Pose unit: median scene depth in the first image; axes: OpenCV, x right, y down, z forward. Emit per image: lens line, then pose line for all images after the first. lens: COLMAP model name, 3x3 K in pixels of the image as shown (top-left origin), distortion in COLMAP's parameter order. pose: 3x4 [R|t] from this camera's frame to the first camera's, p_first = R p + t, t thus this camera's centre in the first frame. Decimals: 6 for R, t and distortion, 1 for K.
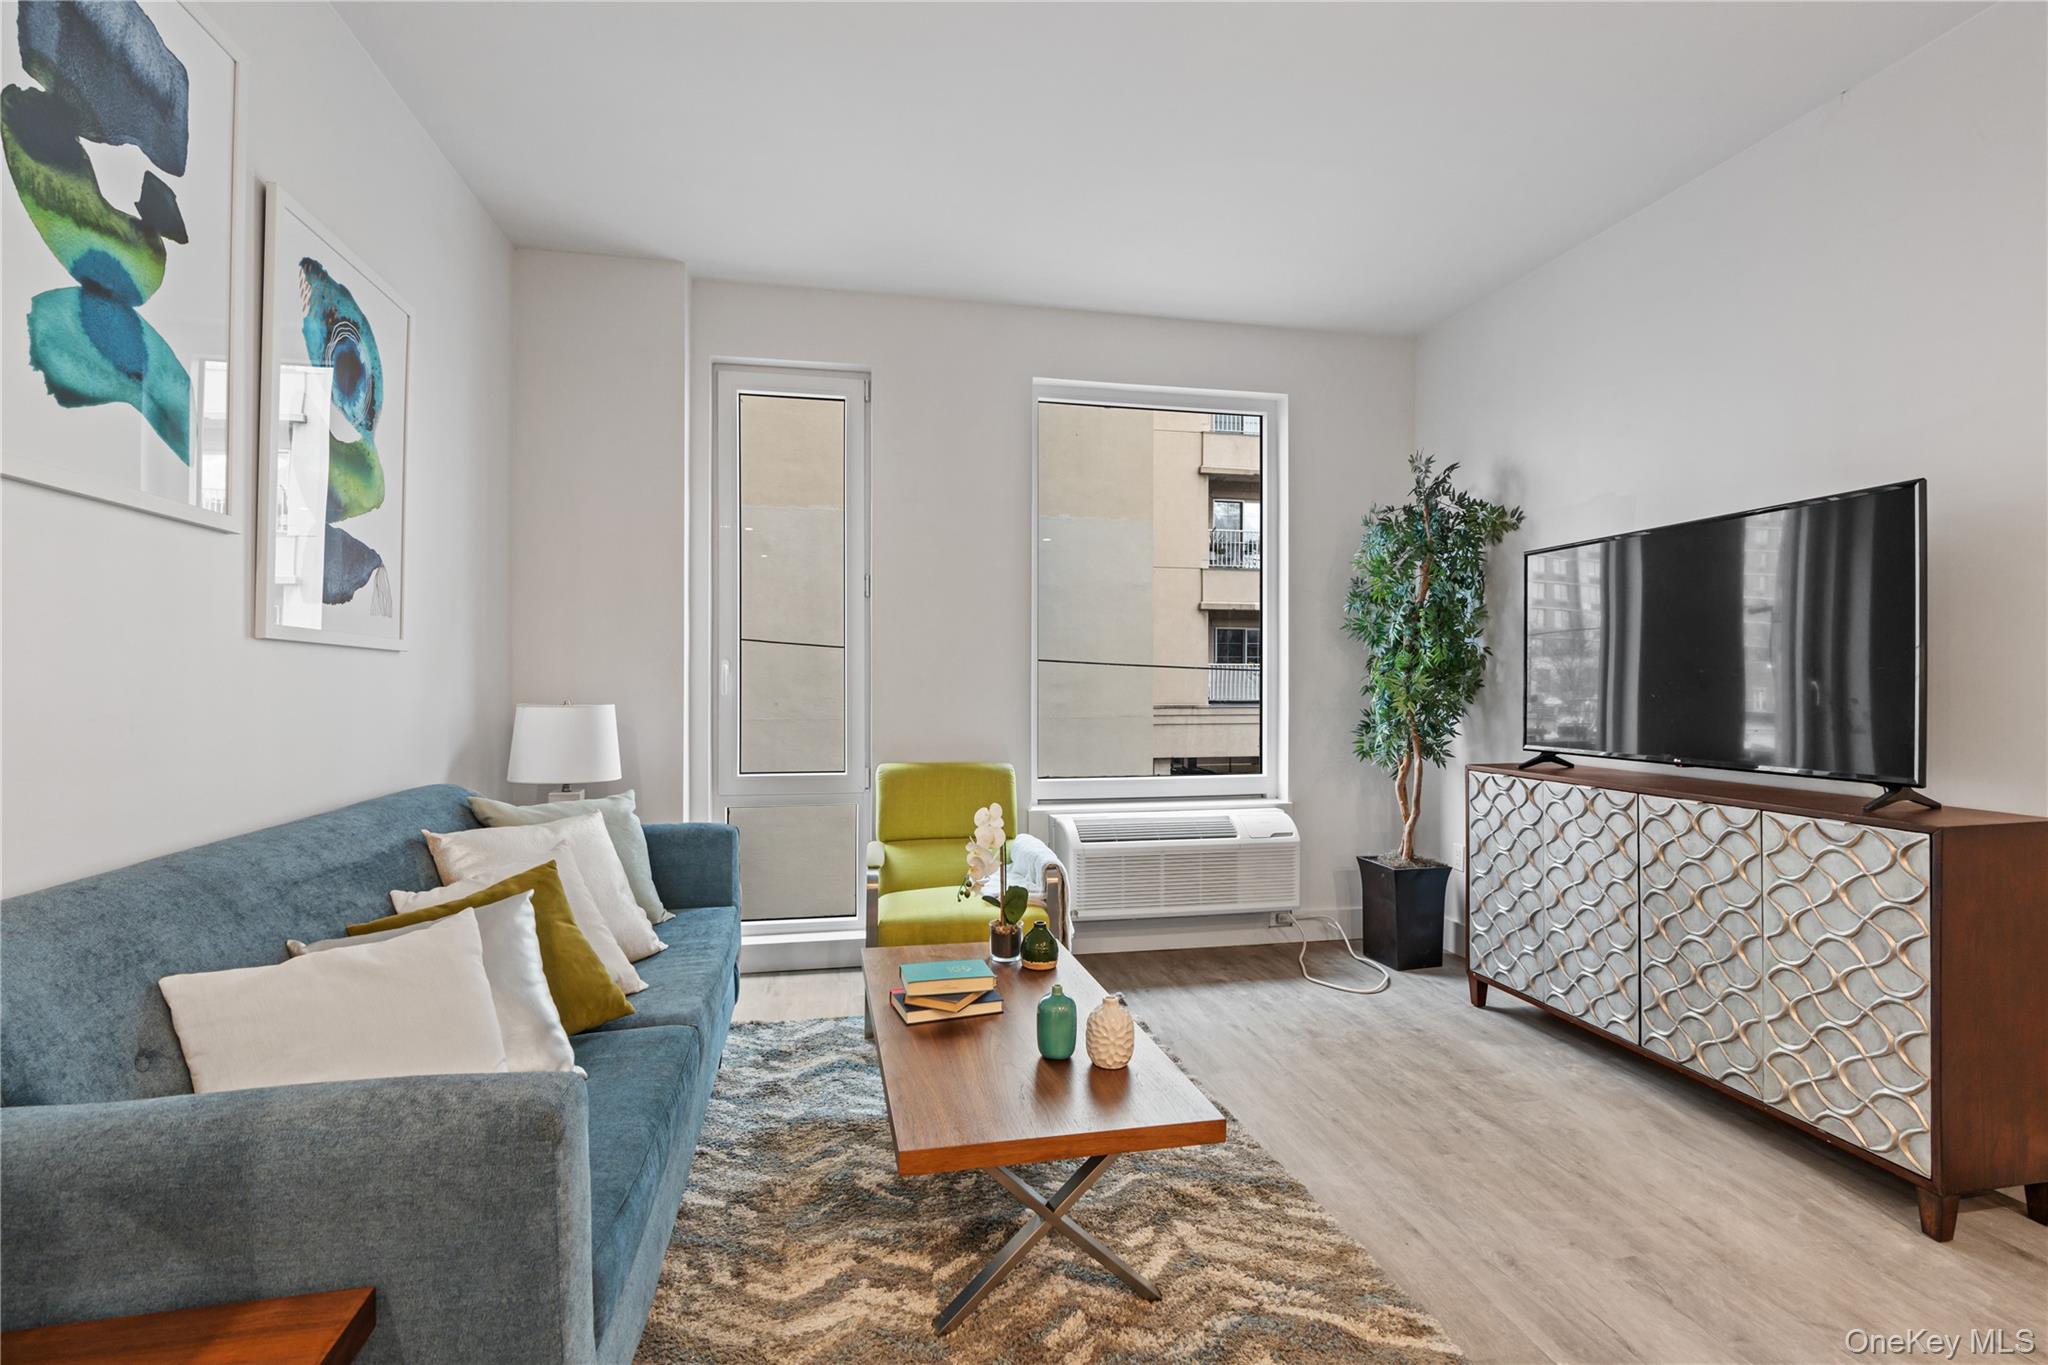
lens RADIAL K [[928.2, 0, 1011.0], [0, 928.2, 674.6], [0, 0, 1]] dist [-0.012836, 0.005392]
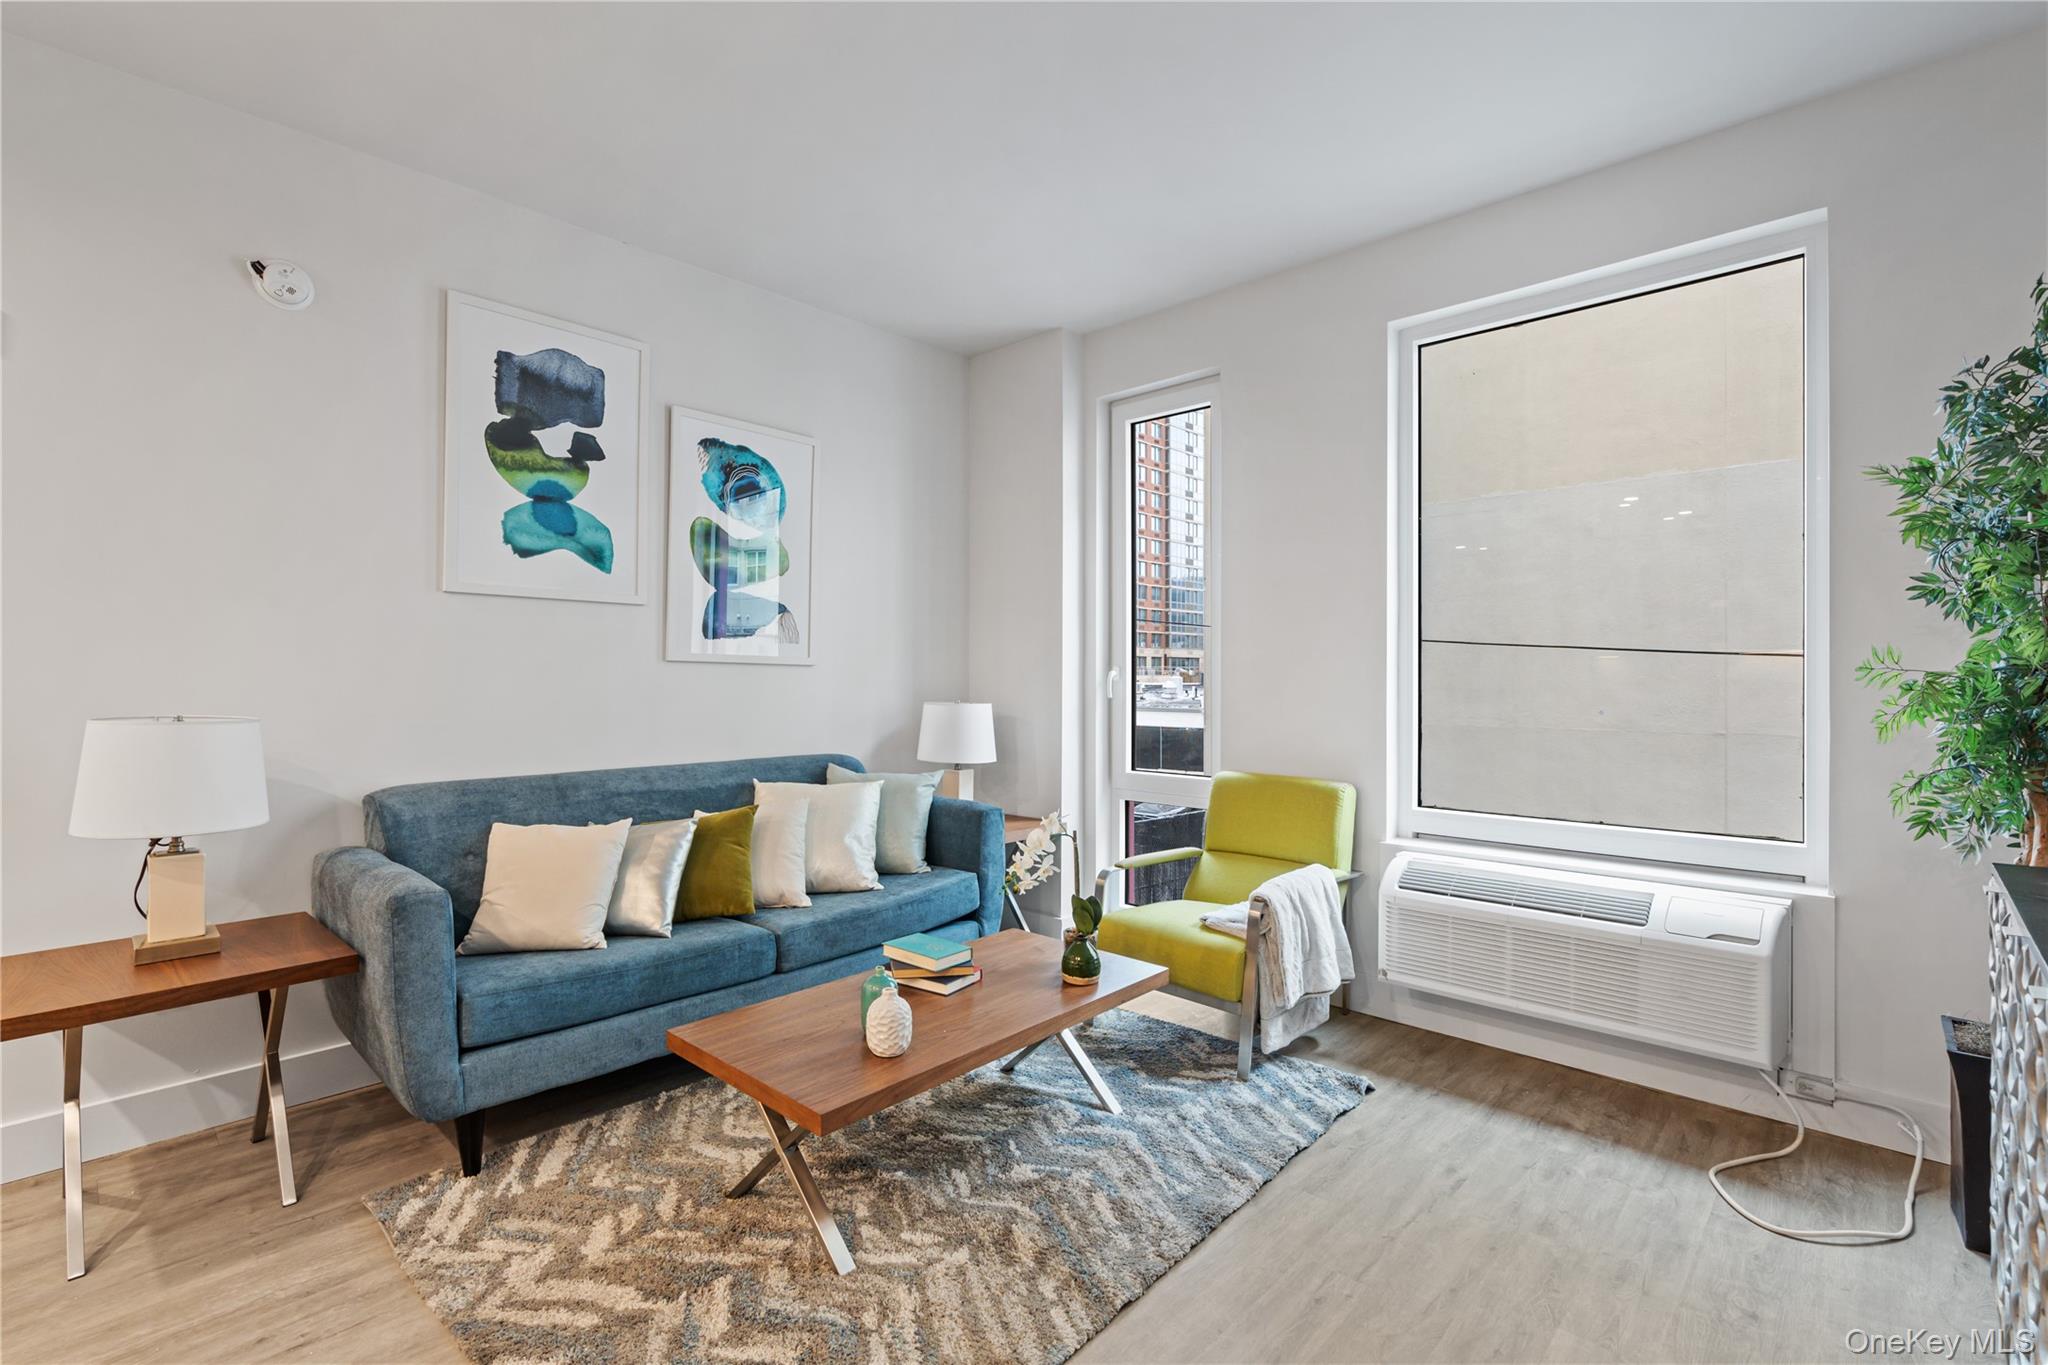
lens RADIAL K [[928.2, 0, 1016.2], [0, 928.2, 675.9], [0, 0, 1]] dist [-0.012836, 0.005392]
pose [[0.577492, -0.001951, -0.816394, 0.909416], [0.001221, 0.999998, -0.001526, -0.005521], [0.816395, -0.000116, 0.577493, 0.441373]]
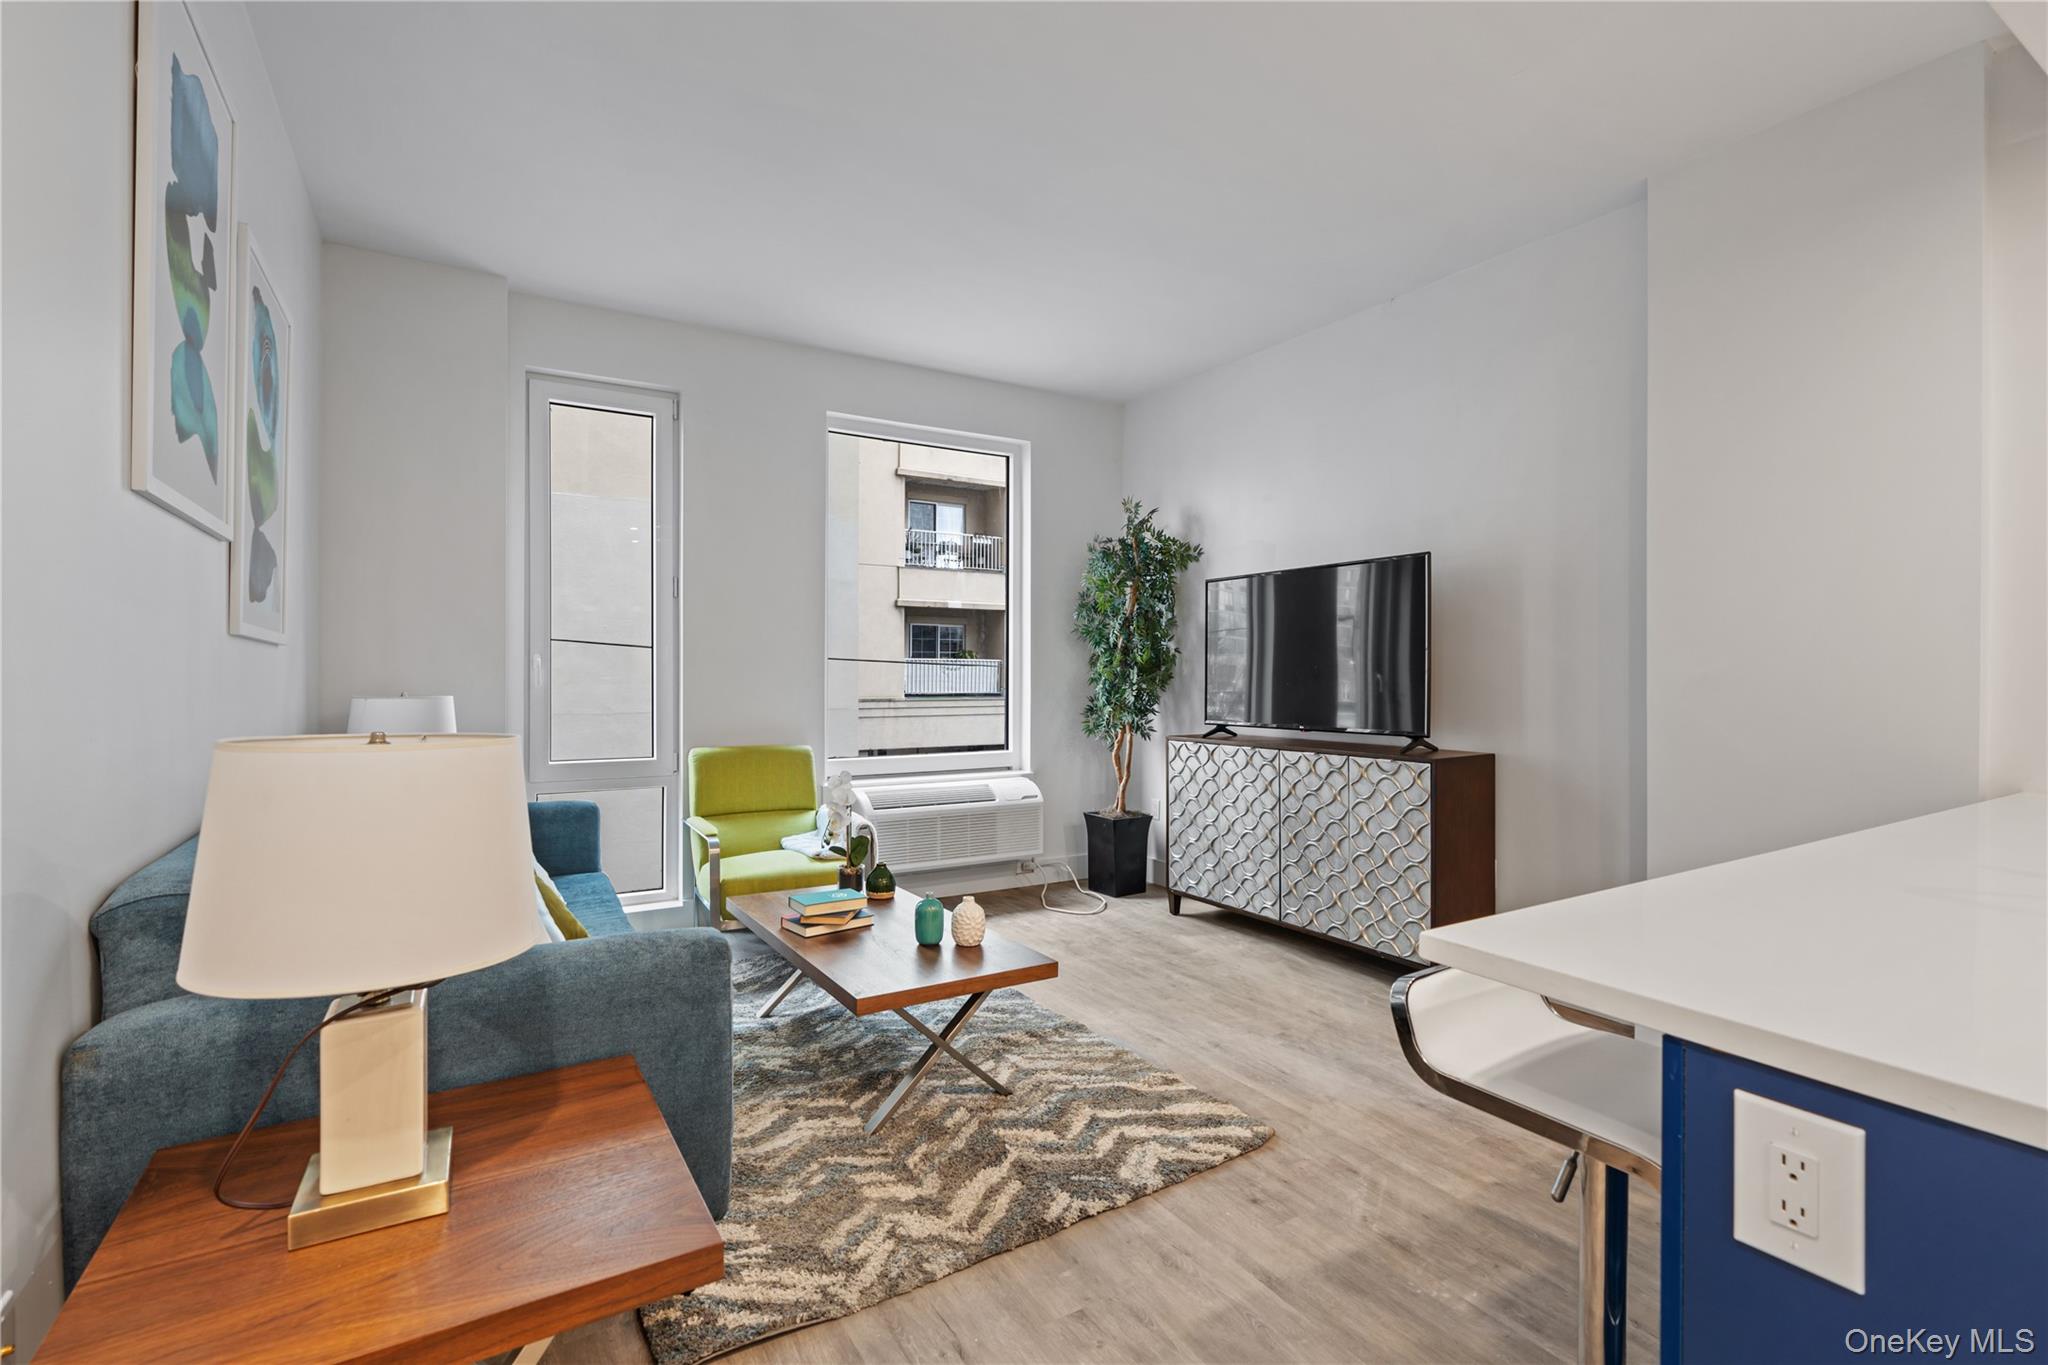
lens RADIAL K [[928.2, 0, 1018.0], [0, 928.2, 668.9], [0, 0, 1]] dist [-0.012836, 0.005392]
pose [[0.941908, 0.001906, 0.335865, -0.258680], [-0.002081, 0.999998, 0.000160, -0.000068], [-0.335864, -0.000850, 0.941910, -0.311229]]
